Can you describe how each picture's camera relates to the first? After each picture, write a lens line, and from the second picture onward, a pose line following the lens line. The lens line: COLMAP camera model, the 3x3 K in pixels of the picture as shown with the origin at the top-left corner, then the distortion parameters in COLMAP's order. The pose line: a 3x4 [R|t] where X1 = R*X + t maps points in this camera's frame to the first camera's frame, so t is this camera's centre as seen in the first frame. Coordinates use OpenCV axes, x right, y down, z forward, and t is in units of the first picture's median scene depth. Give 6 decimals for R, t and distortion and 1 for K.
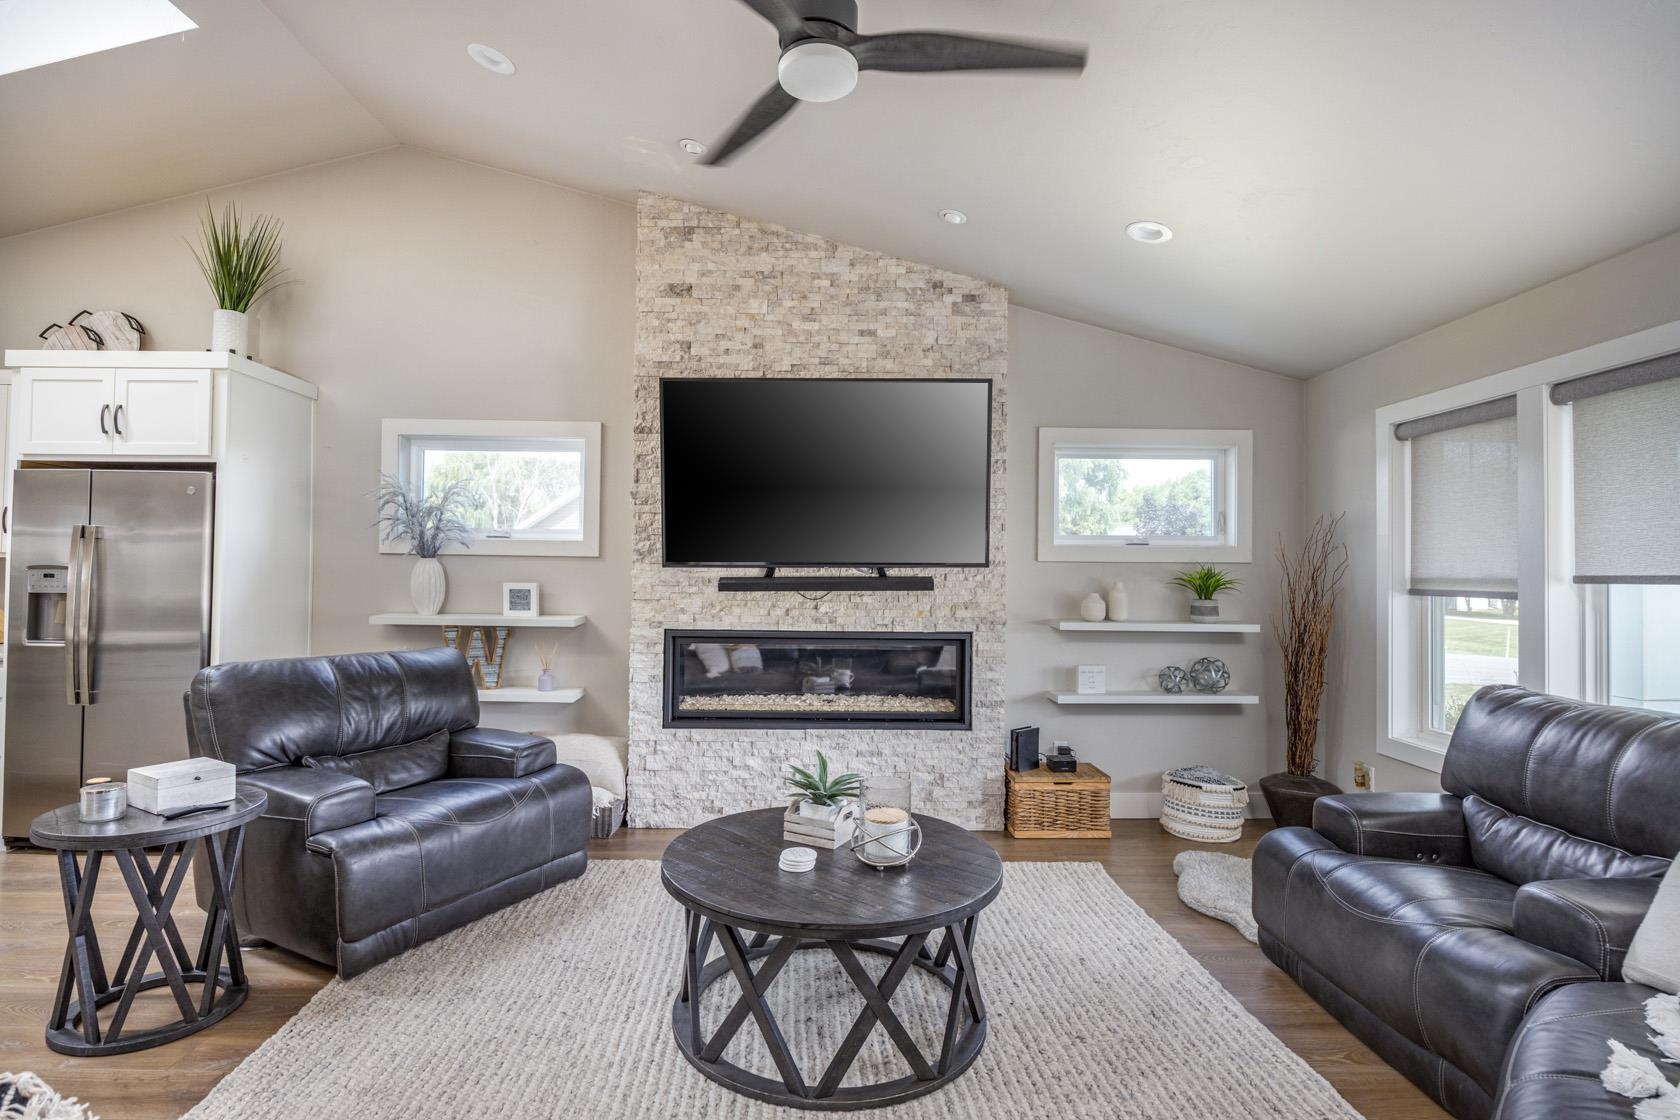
lens RADIAL K [[820.1, 0, 833.8], [0, 820.1, 560.3], [0, 0, 1]] dist [0.001710, -0.000406]
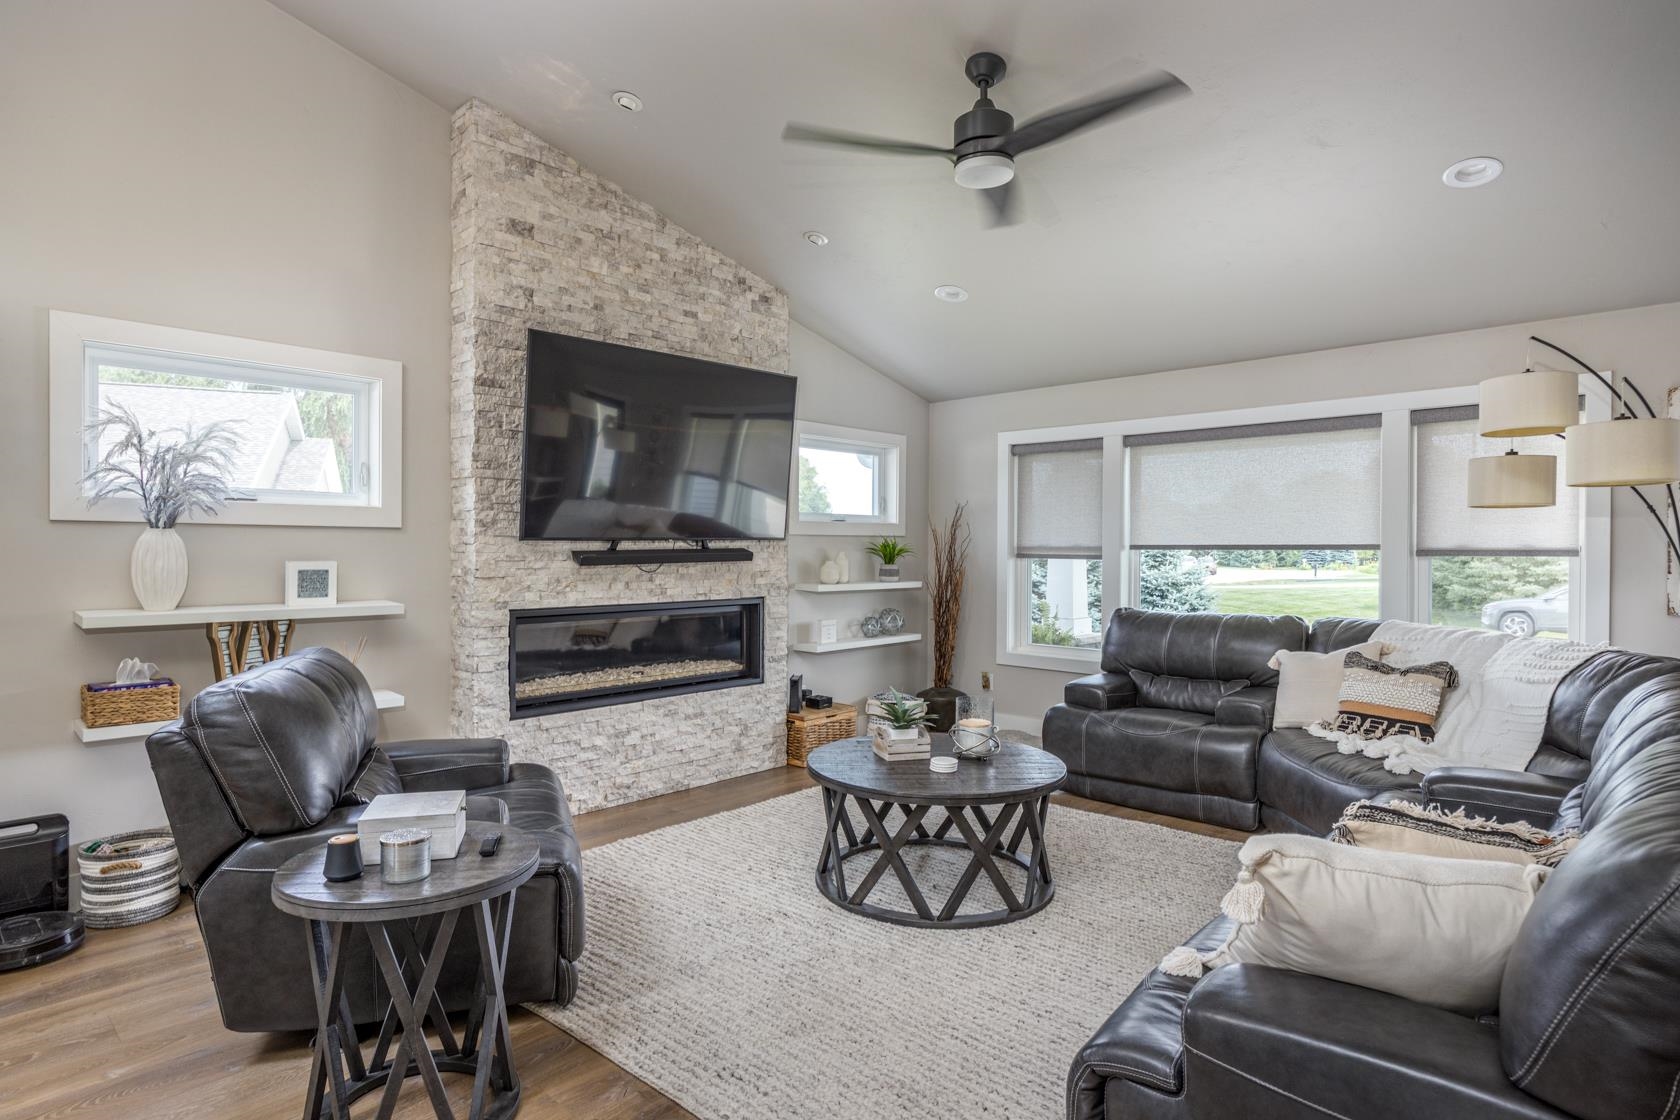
lens RADIAL K [[871.6, 0, 853.7], [0, 871.6, 558.8], [0, 0, 1]] dist [0.004297, 0.000674]
pose [[0.702492, -0.017418, 0.711479, -0.609943], [-0.009652, 0.999375, 0.033997, -0.007312], [-0.711626, -0.030750, 0.701885, 0.069054]]
